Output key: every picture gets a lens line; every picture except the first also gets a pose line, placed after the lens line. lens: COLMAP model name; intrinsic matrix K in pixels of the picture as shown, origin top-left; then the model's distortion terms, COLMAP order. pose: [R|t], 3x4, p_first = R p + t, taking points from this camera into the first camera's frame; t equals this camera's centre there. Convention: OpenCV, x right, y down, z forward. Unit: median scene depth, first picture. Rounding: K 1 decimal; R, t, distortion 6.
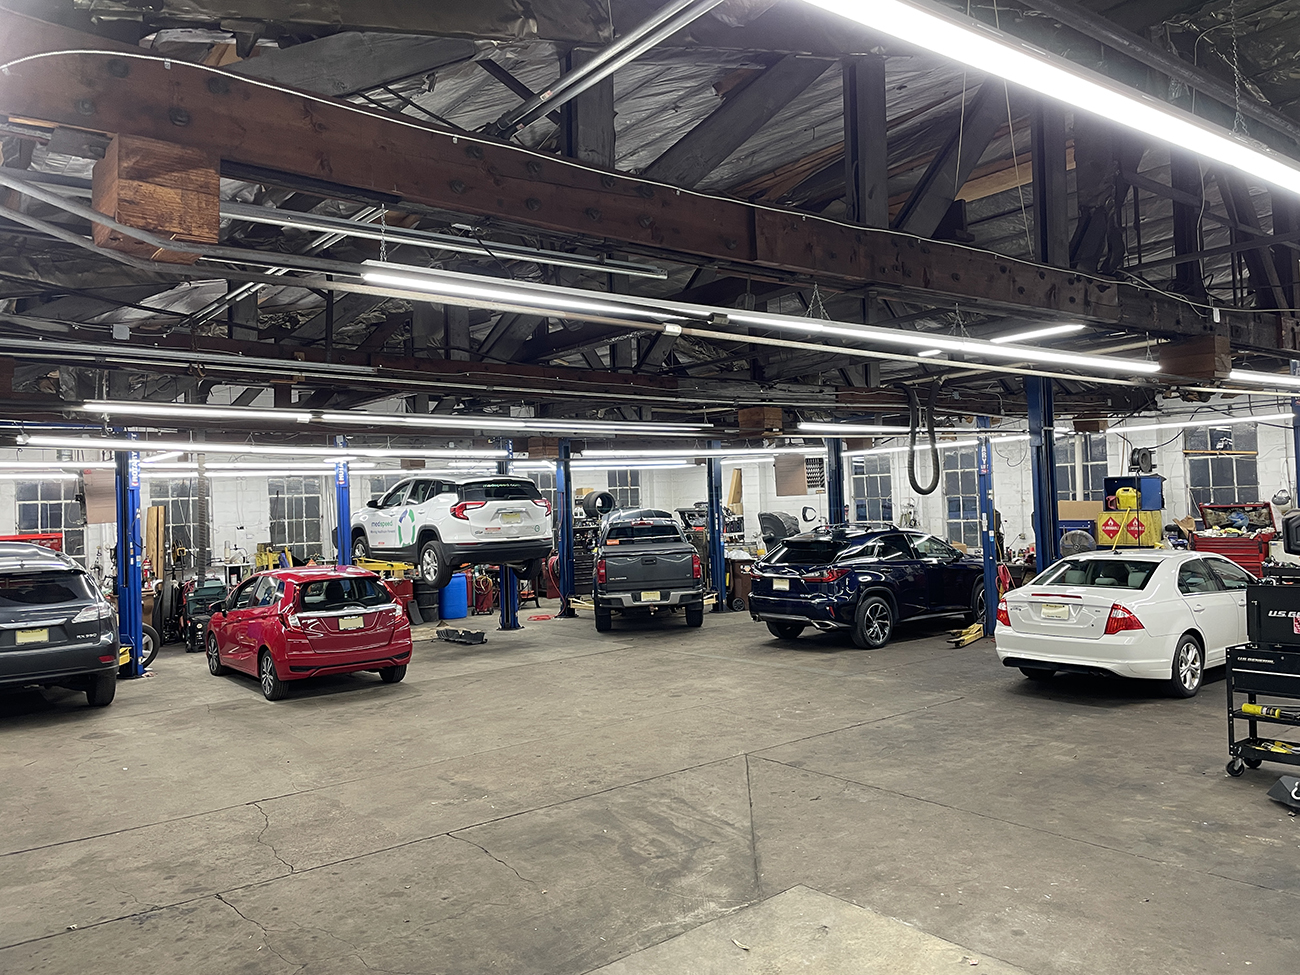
lens RADIAL K [[1004.8, 0, 650.0], [0, 1004.8, 487.5], [0, 0, 1]] dist [0.080301, -0.117812]
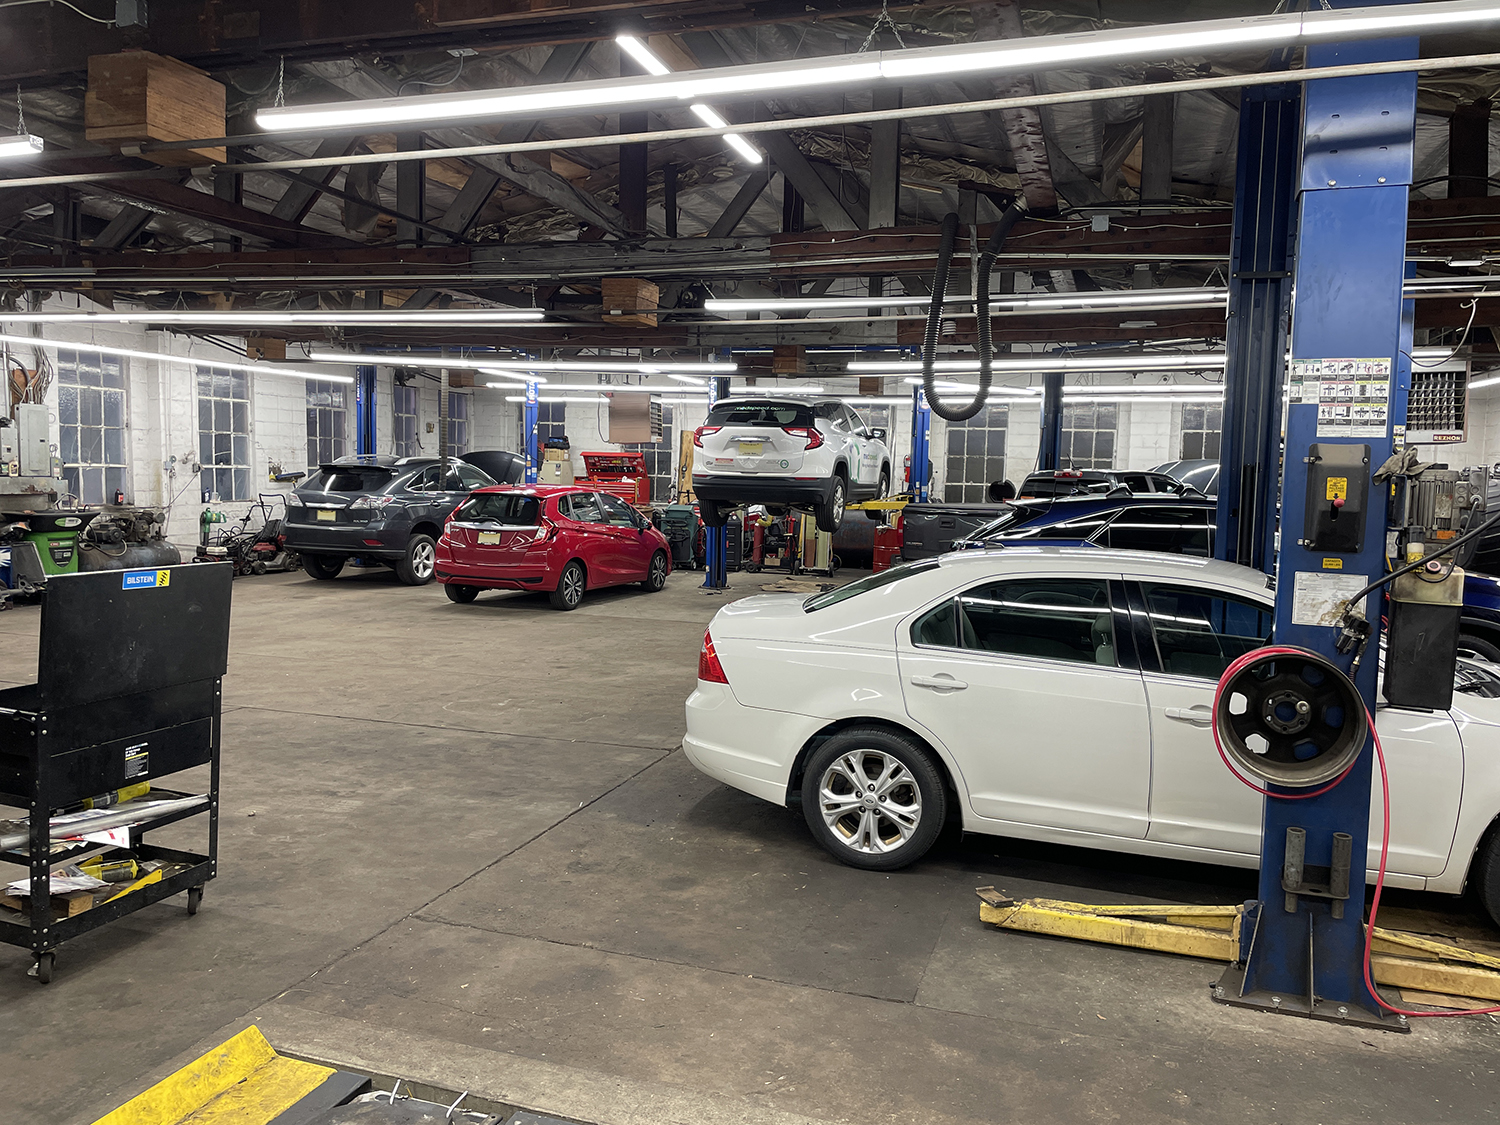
lens RADIAL K [[1118.0, 0, 750.0], [0, 1118.0, 562.5], [0, 0, 1]] dist [0.085607, -0.110486]
pose [[0.549209, 0.119860, -0.827045, 0.777301], [-0.035474, 0.992113, 0.120226, 0.015686], [0.834932, -0.036691, 0.549129, 0.614599]]
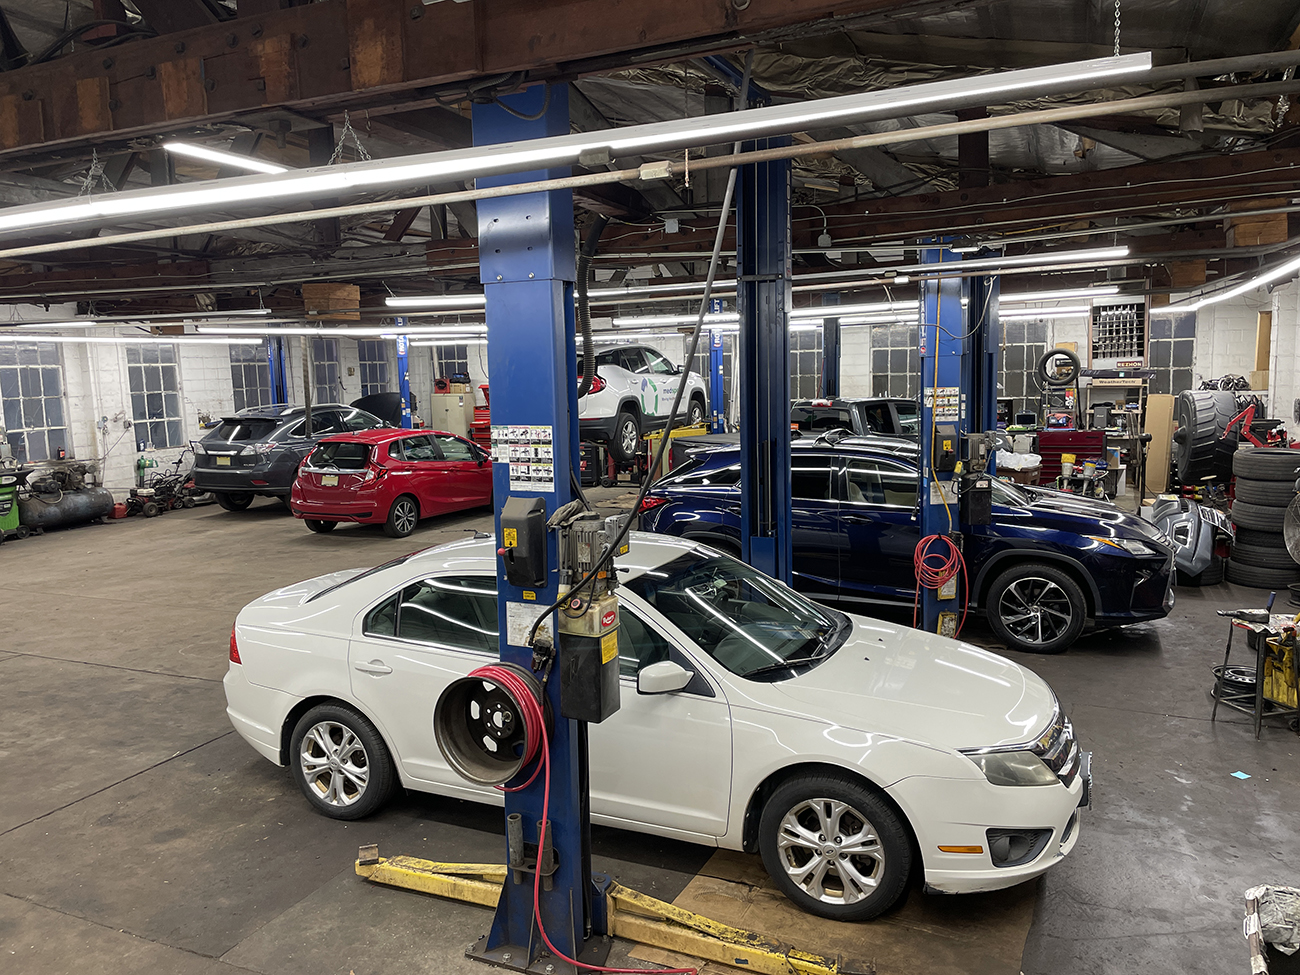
lens RADIAL K [[968.9, 0, 650.0], [0, 968.9, 487.5], [0, 0, 1]] dist [0.085607, -0.110486]
pose [[0.468062, 0.136036, -0.873162, 0.901918], [0.017992, 0.986408, 0.163324, -0.039751], [0.883512, -0.092155, 0.459253, 0.815825]]
